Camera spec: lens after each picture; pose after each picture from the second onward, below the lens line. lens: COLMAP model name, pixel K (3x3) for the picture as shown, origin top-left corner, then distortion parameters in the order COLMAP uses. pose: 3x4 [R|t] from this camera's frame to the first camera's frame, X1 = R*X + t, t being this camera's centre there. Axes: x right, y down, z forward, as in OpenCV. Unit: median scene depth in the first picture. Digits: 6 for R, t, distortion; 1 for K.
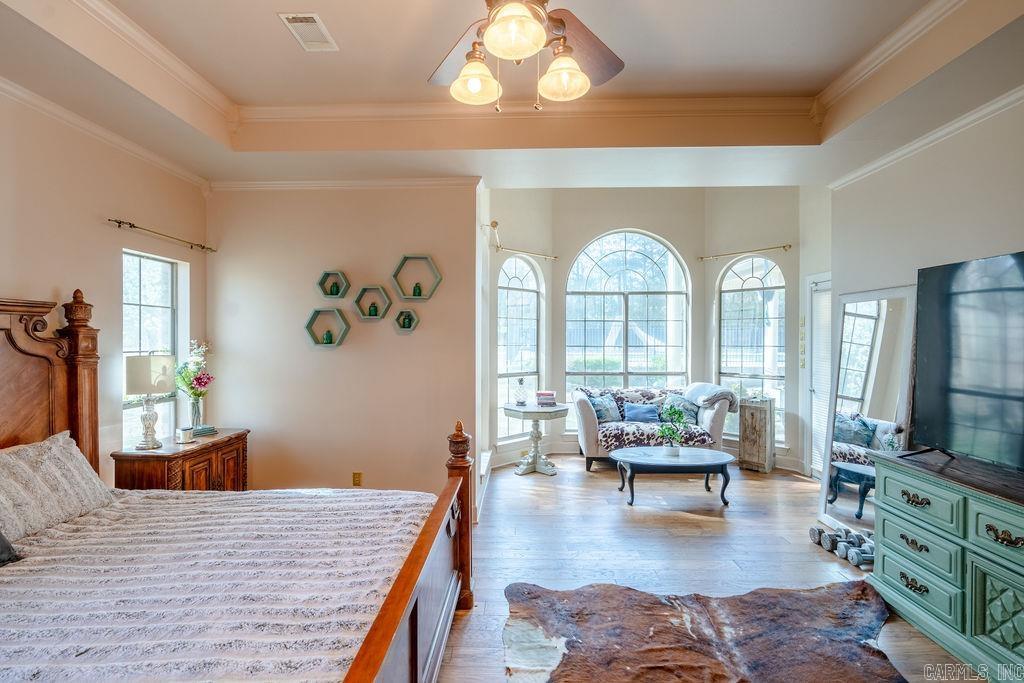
lens RADIAL K [[458.8, 0, 514.2], [0, 458.8, 341.8], [0, 0, 1]] dist [-0.002970, 0.001290]
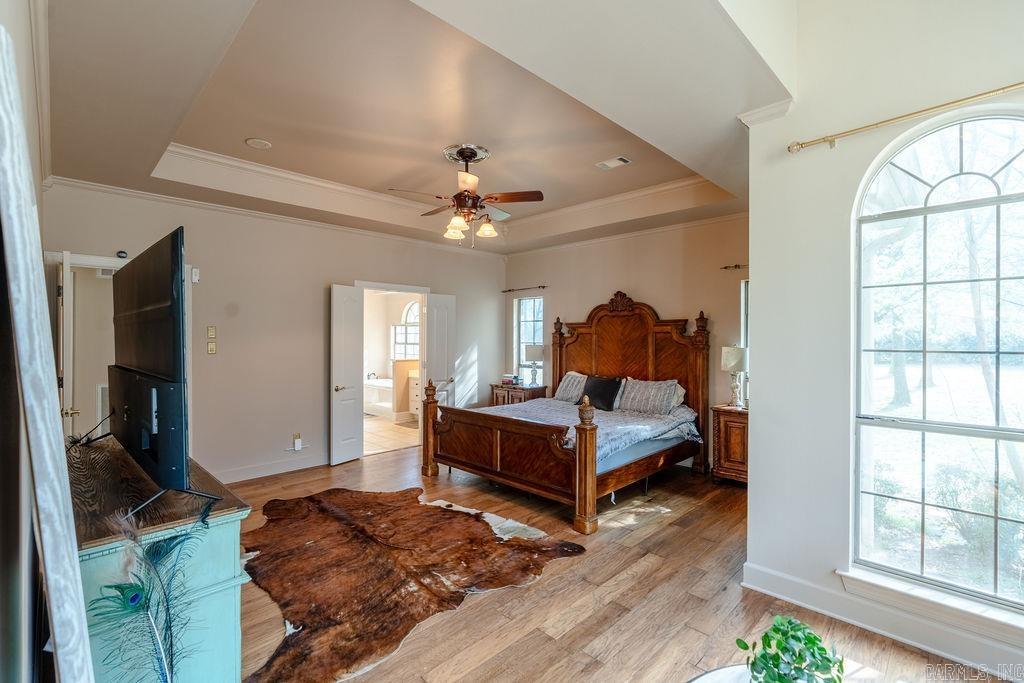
lens RADIAL K [[458.8, 0, 507.2], [0, 458.8, 339.9], [0, 0, 1]] dist [-0.002970, 0.001290]
pose [[-0.695423, 0.002753, -0.718596, 1.123652], [-0.002574, 0.999977, 0.006323, -0.002814], [0.718596, 0.006247, -0.695399, 1.955540]]
